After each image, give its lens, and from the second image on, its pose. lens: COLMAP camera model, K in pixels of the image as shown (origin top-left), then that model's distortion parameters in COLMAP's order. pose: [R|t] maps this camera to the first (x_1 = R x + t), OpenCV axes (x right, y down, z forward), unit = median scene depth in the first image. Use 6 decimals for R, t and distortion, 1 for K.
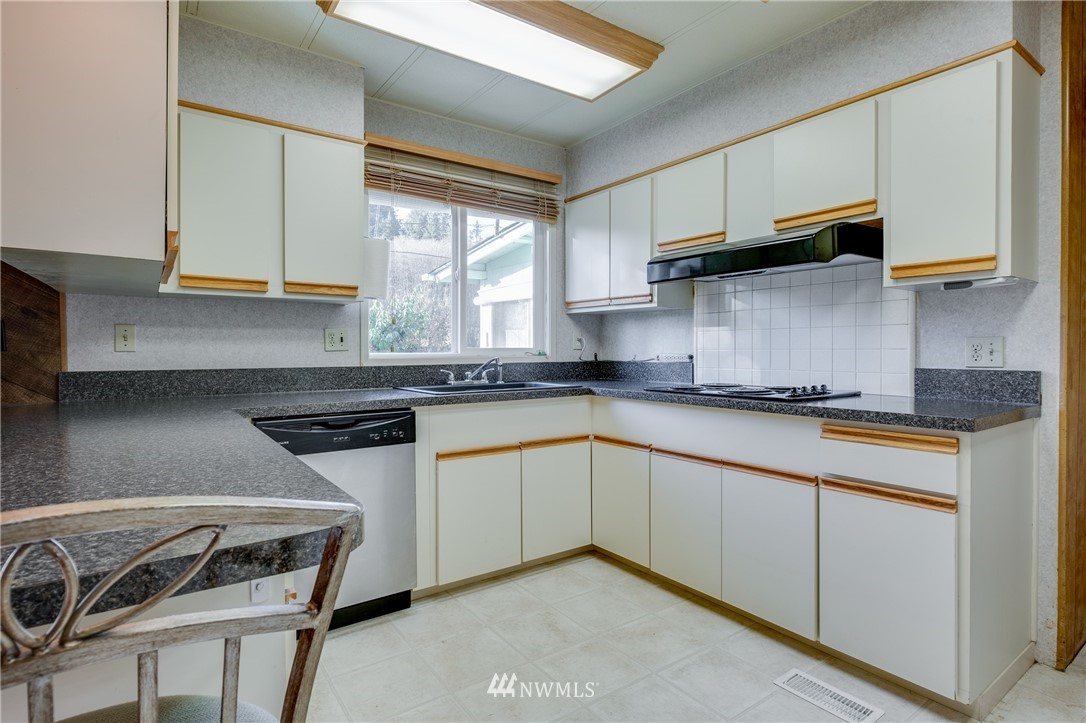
lens RADIAL K [[547.2, 0, 535.5], [0, 547.2, 358.1], [0, 0, 1]] dist [-0.000040, -0.002595]
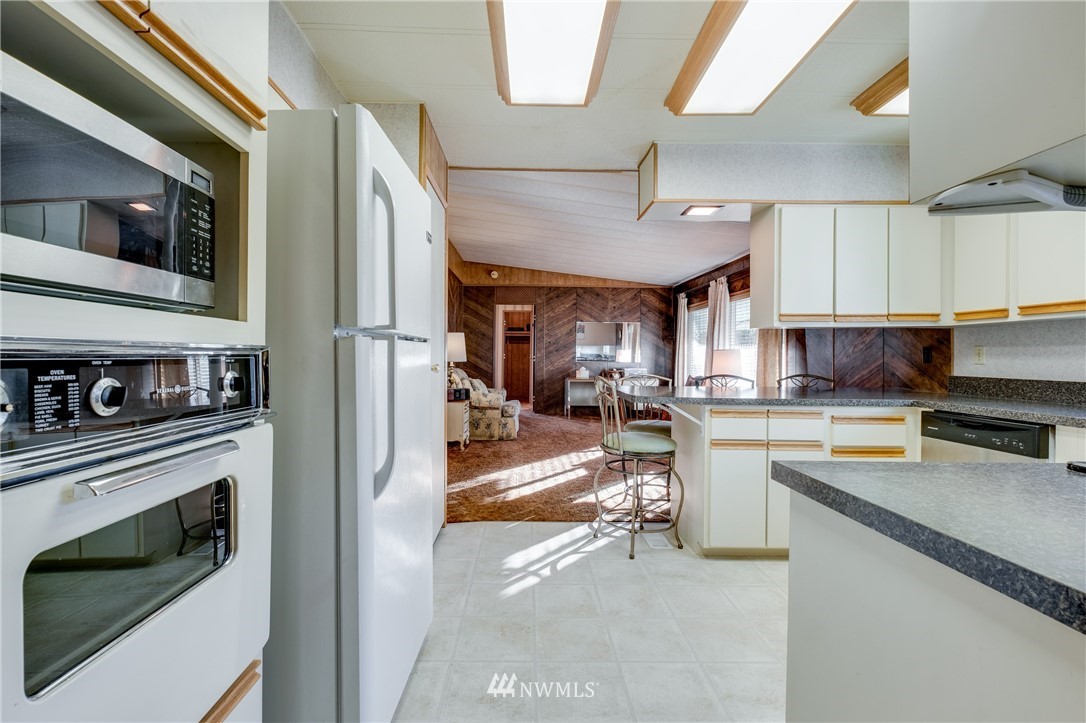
lens RADIAL K [[469.6, 0, 541.4], [0, 469.6, 359.5], [0, 0, 1]] dist [-0.002211, -0.001239]
pose [[-0.541422, 0.002083, -0.840748, 0.881306], [-0.024317, 0.999540, 0.018136, -0.017016], [0.840399, 0.030264, -0.541123, 0.626340]]
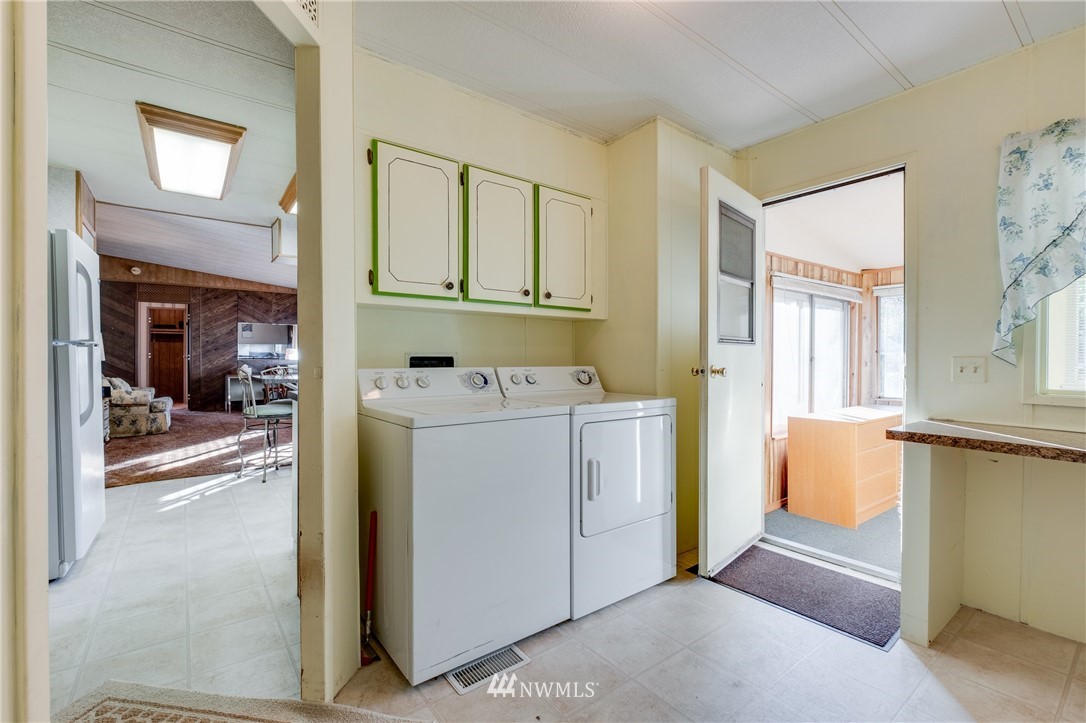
lens RADIAL K [[469.6, 0, 544.4], [0, 469.6, 359.7], [0, 0, 1]] dist [-0.002211, -0.001239]
pose [[0.056100, 0.009225, -0.998383, 1.584084], [-0.021171, 0.999743, 0.008048, -0.025758], [0.998201, 0.020685, 0.056281, 1.120923]]
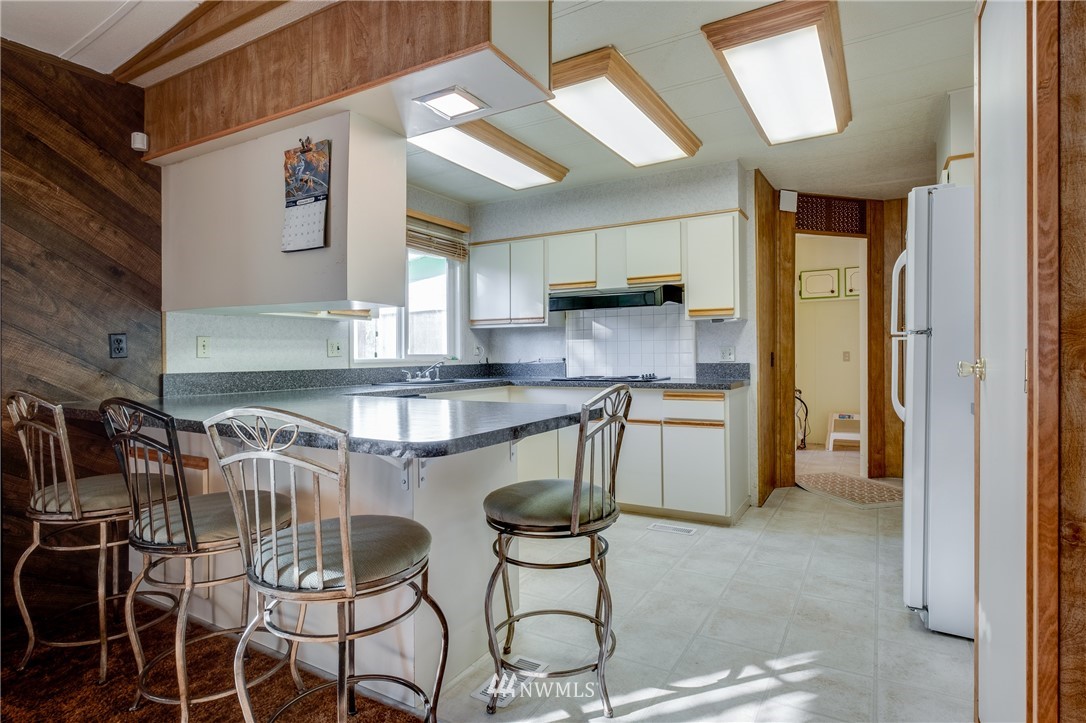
lens RADIAL K [[571.1, 0, 535.6], [0, 571.1, 358.9], [0, 0, 1]] dist [-0.002357, -0.001713]
pose [[0.910309, -0.009014, 0.413832, -0.541765], [0.014755, 0.999834, -0.010678, 0.014913], [-0.413667, 0.015826, 0.910291, -0.484619]]
